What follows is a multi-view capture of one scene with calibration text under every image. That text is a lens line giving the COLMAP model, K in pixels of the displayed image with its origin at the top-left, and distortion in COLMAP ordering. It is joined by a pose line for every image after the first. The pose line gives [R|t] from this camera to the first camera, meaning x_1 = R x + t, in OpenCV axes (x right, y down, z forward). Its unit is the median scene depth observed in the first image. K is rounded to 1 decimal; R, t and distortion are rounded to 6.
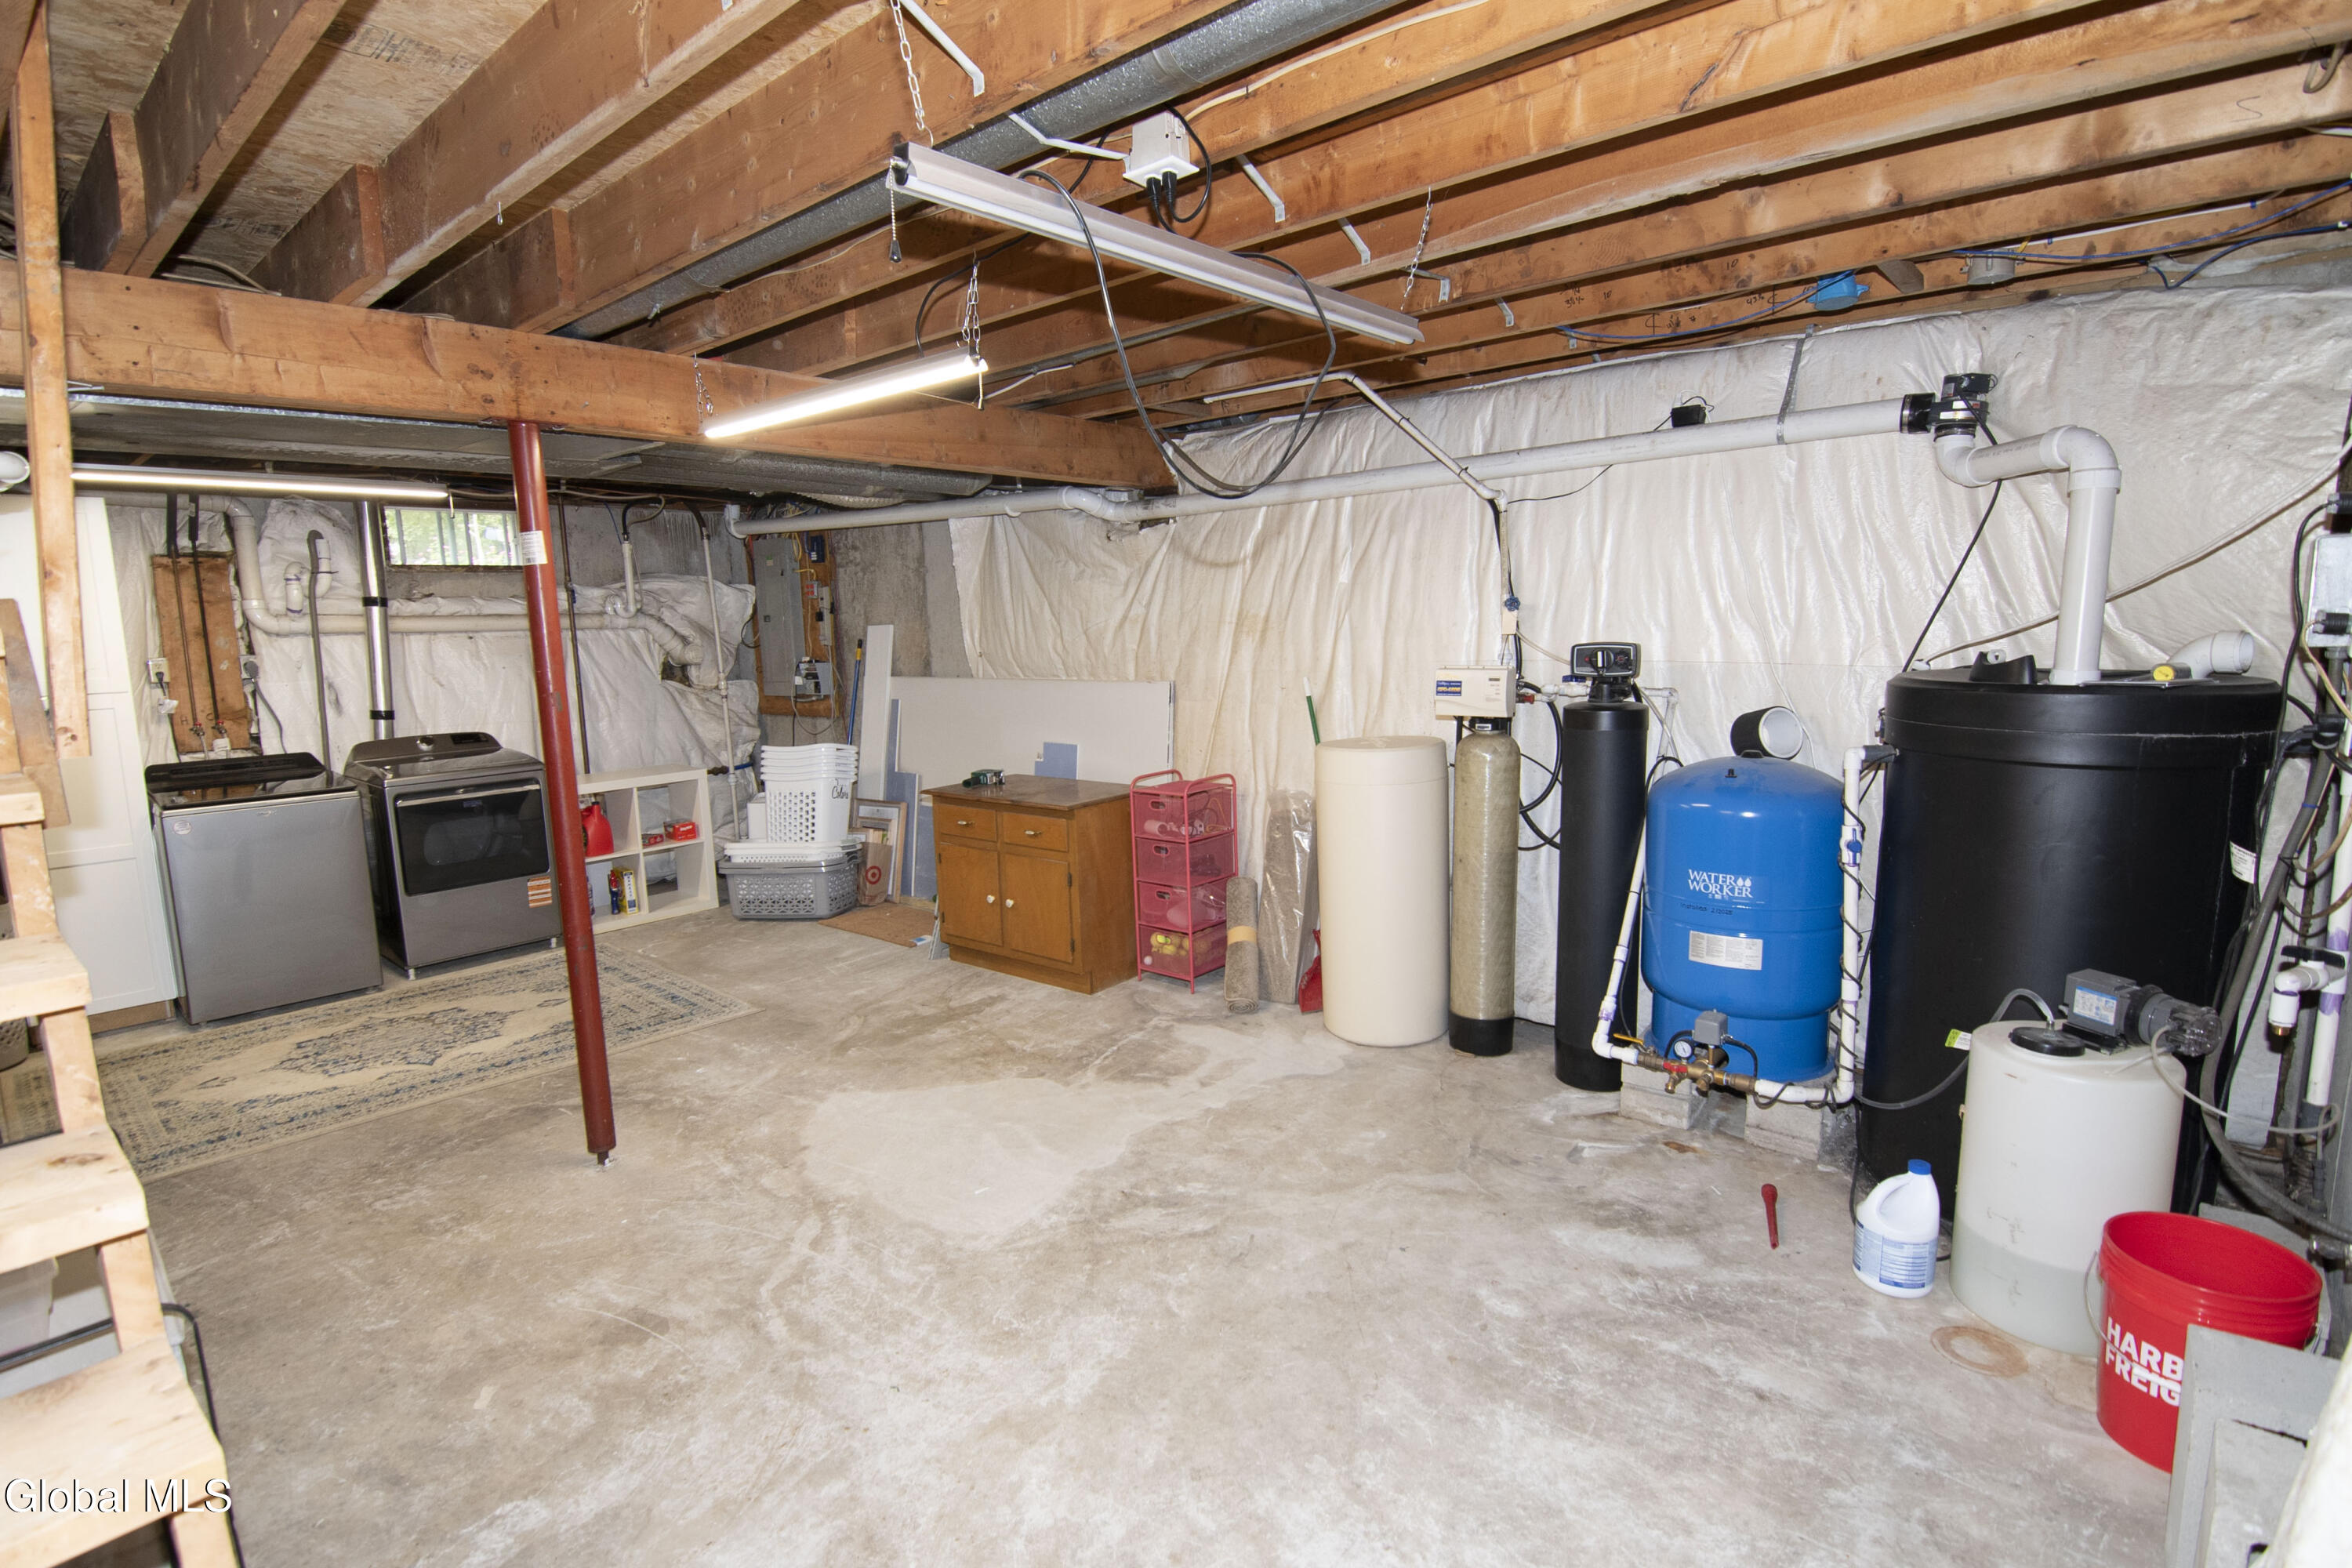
lens RADIAL K [[1132.7, 0, 1171.5], [0, 1132.7, 788.9], [0, 0, 1]] dist [-0.005985, -0.000829]
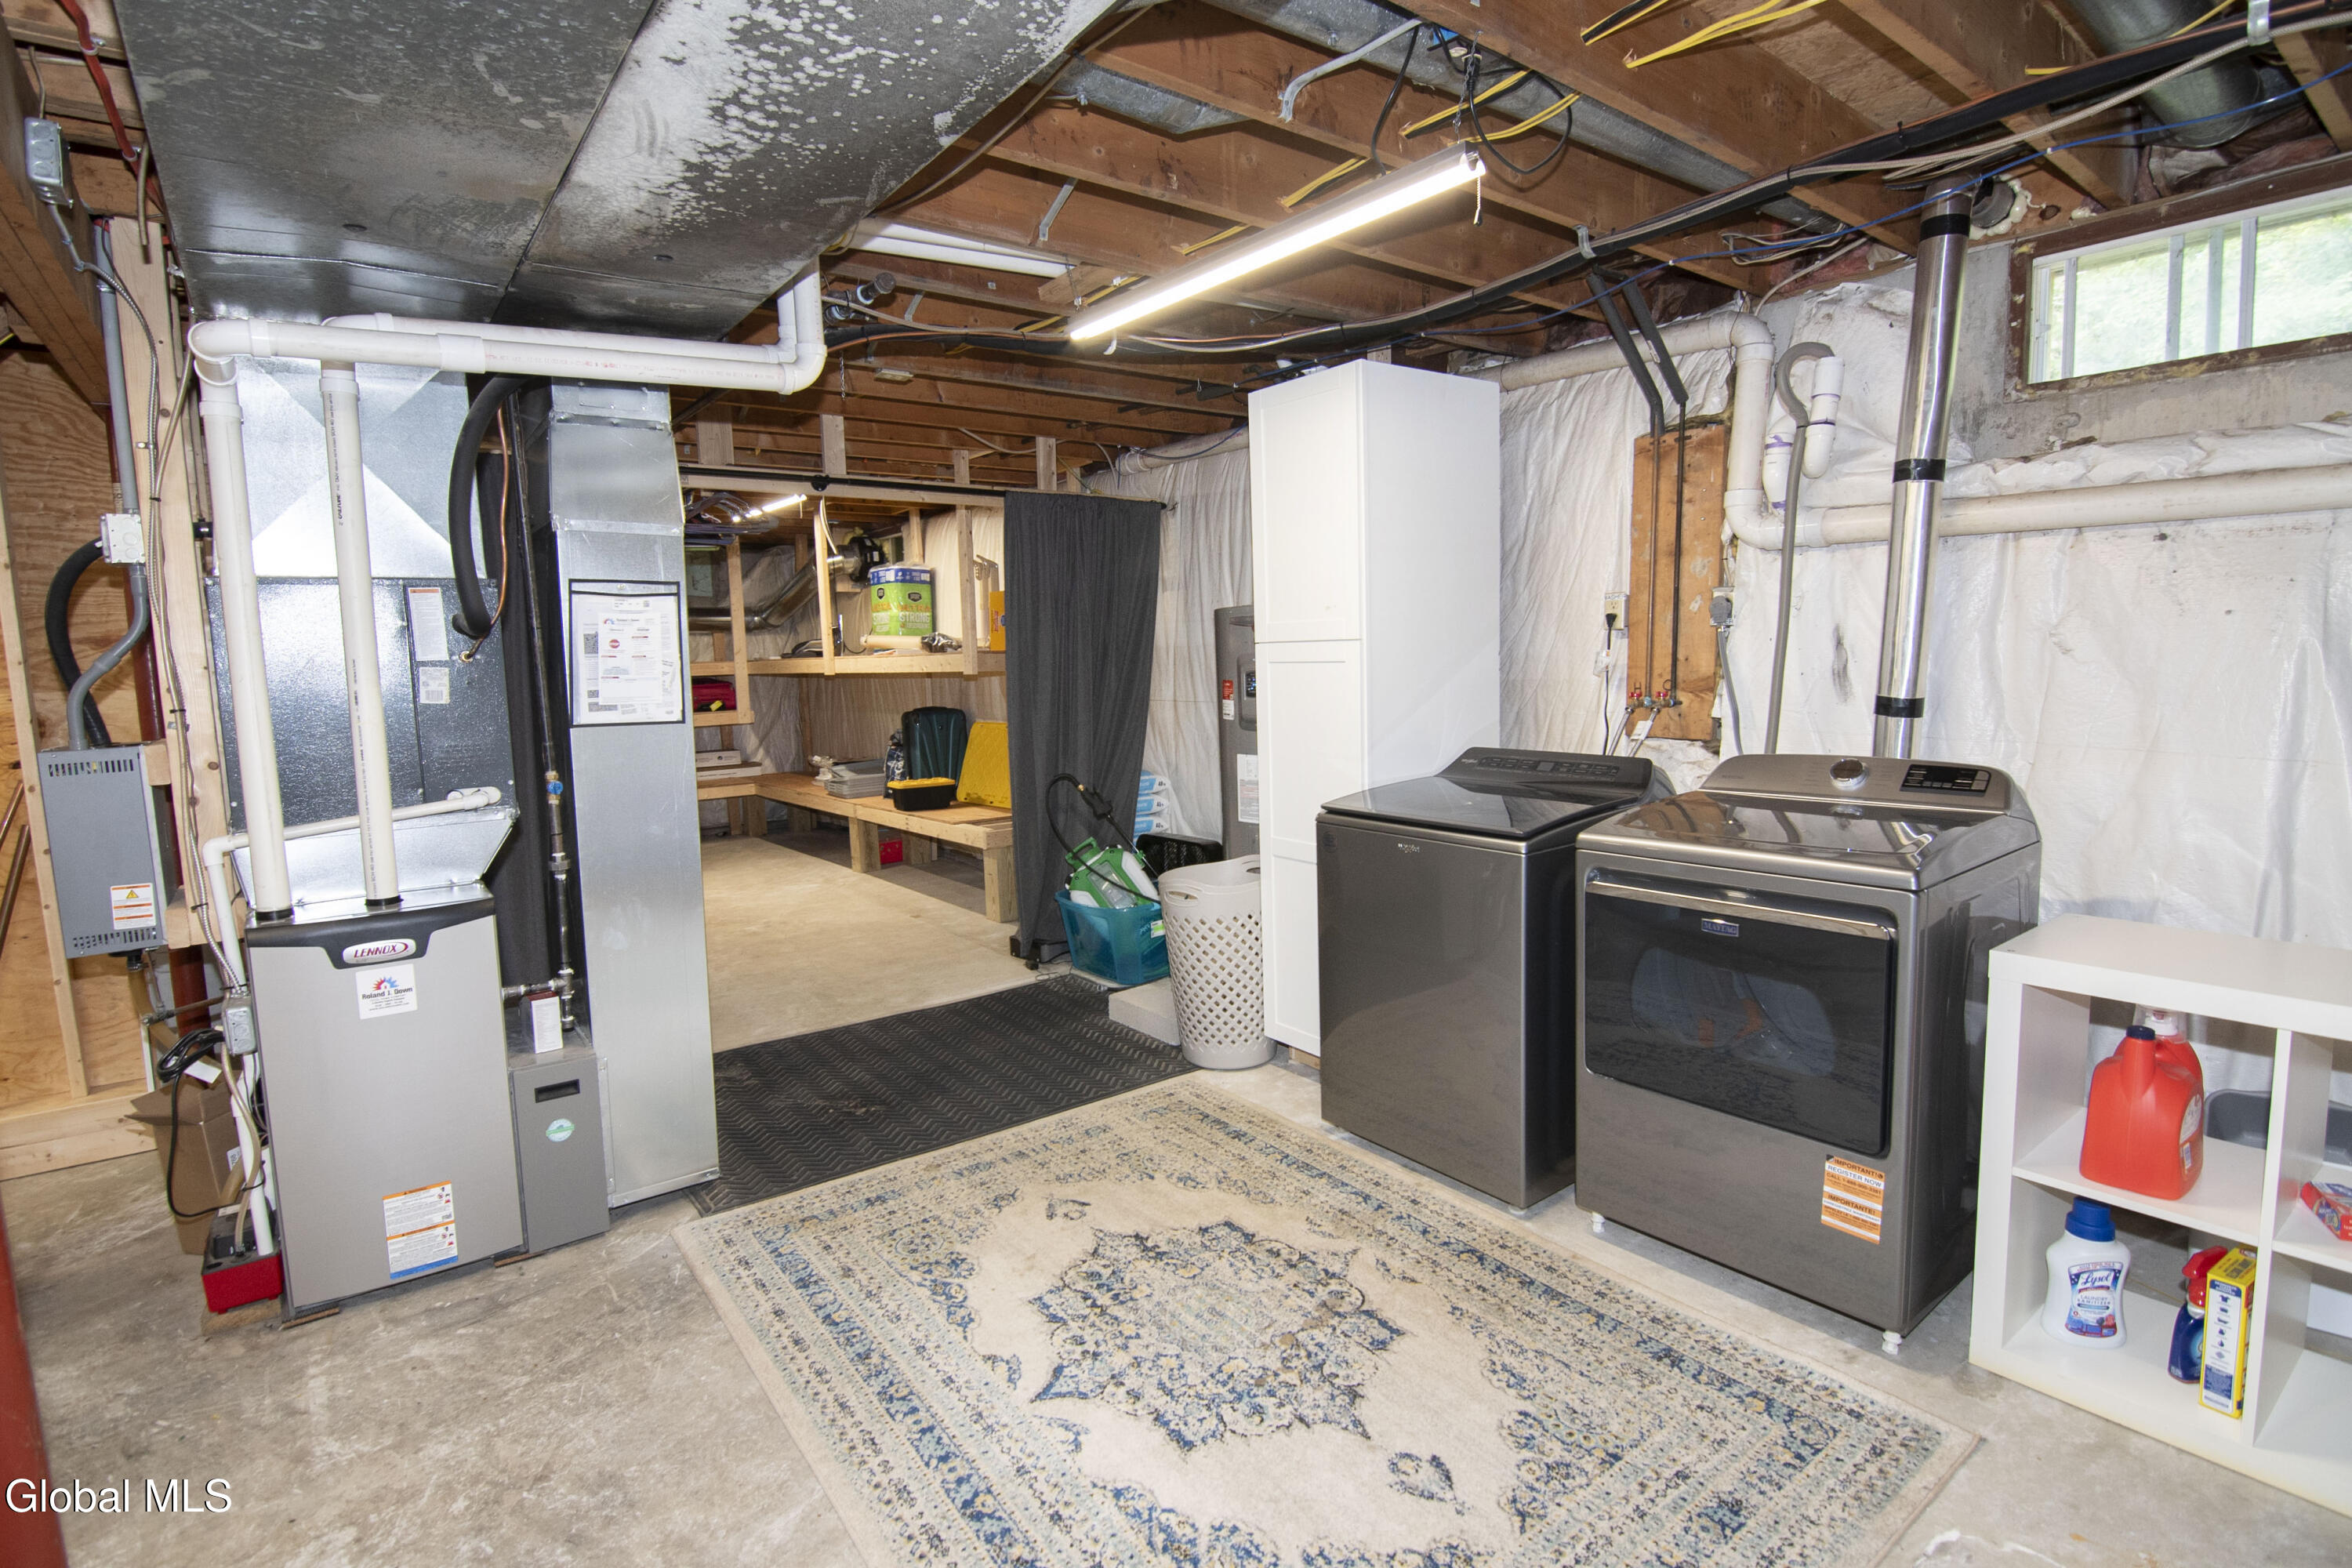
lens RADIAL K [[1132.7, 0, 1173.6], [0, 1132.7, 778.2], [0, 0, 1]] dist [-0.005985, -0.000829]
pose [[-0.203048, 0.147972, -0.967924, -0.178000], [-0.108757, 0.978991, 0.172478, -0.097222], [0.973110, 0.140289, -0.182689, 0.895840]]
